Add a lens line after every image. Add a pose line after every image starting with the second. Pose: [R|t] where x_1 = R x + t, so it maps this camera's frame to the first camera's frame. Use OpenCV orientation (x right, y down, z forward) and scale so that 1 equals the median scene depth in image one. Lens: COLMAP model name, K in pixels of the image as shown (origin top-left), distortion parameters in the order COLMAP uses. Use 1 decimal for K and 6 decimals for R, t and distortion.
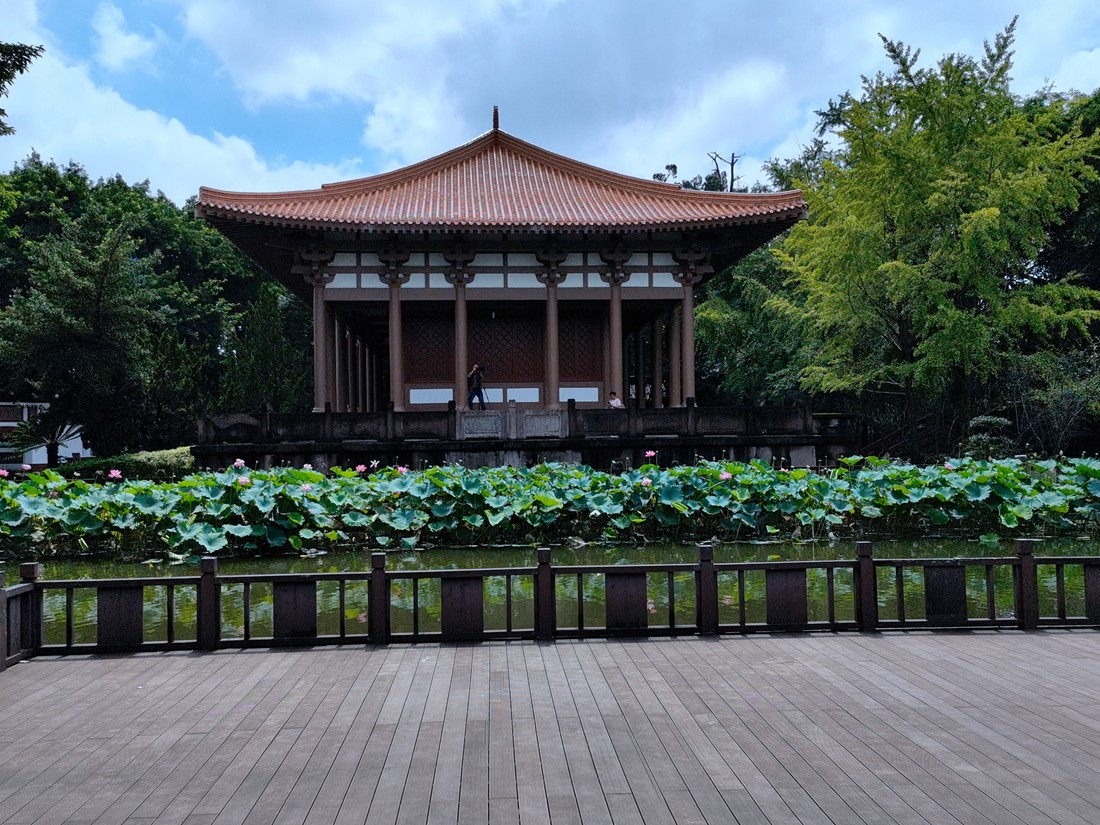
lens RADIAL K [[984.6, 0, 550.0], [0, 984.6, 412.5], [0, 0, 1]] dist [0.042112, -0.000399]
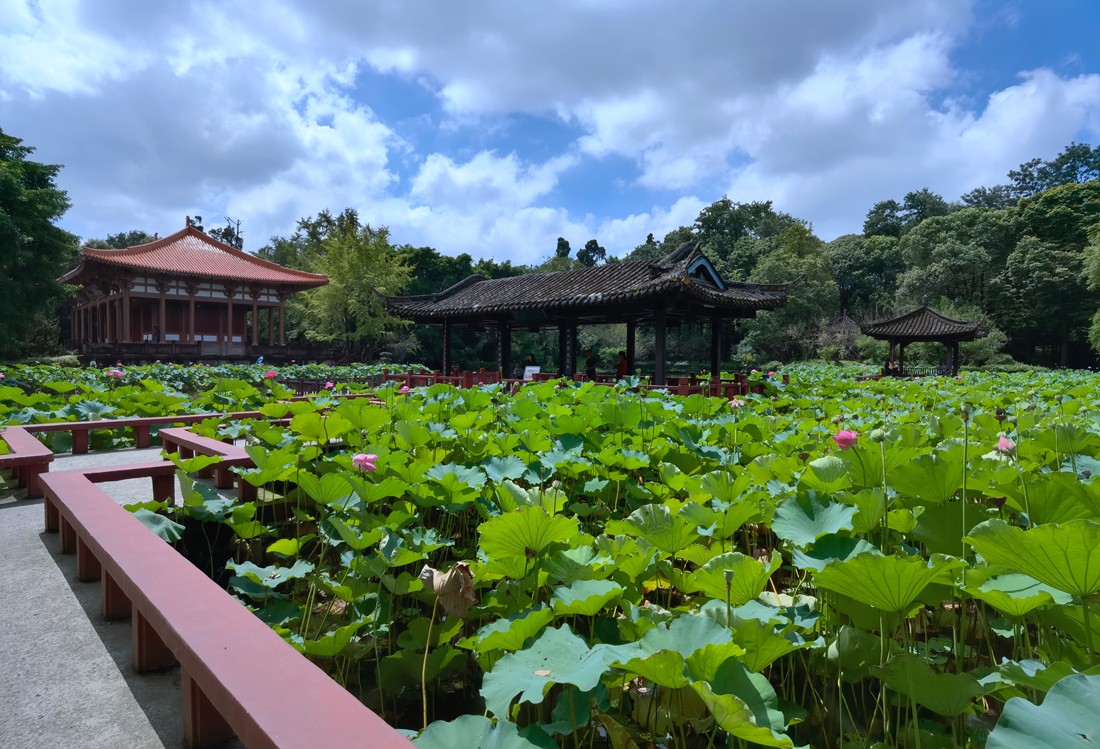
lens RADIAL K [[605.9, 0, 550.0], [0, 605.9, 374.5], [0, 0, 1]] dist [-0.001045, -0.000110]
pose [[0.709429, -0.001995, 0.704774, -0.531171], [-0.023319, 0.999382, 0.026301, 0.013181], [-0.704391, -0.035093, 0.708944, -0.749146]]
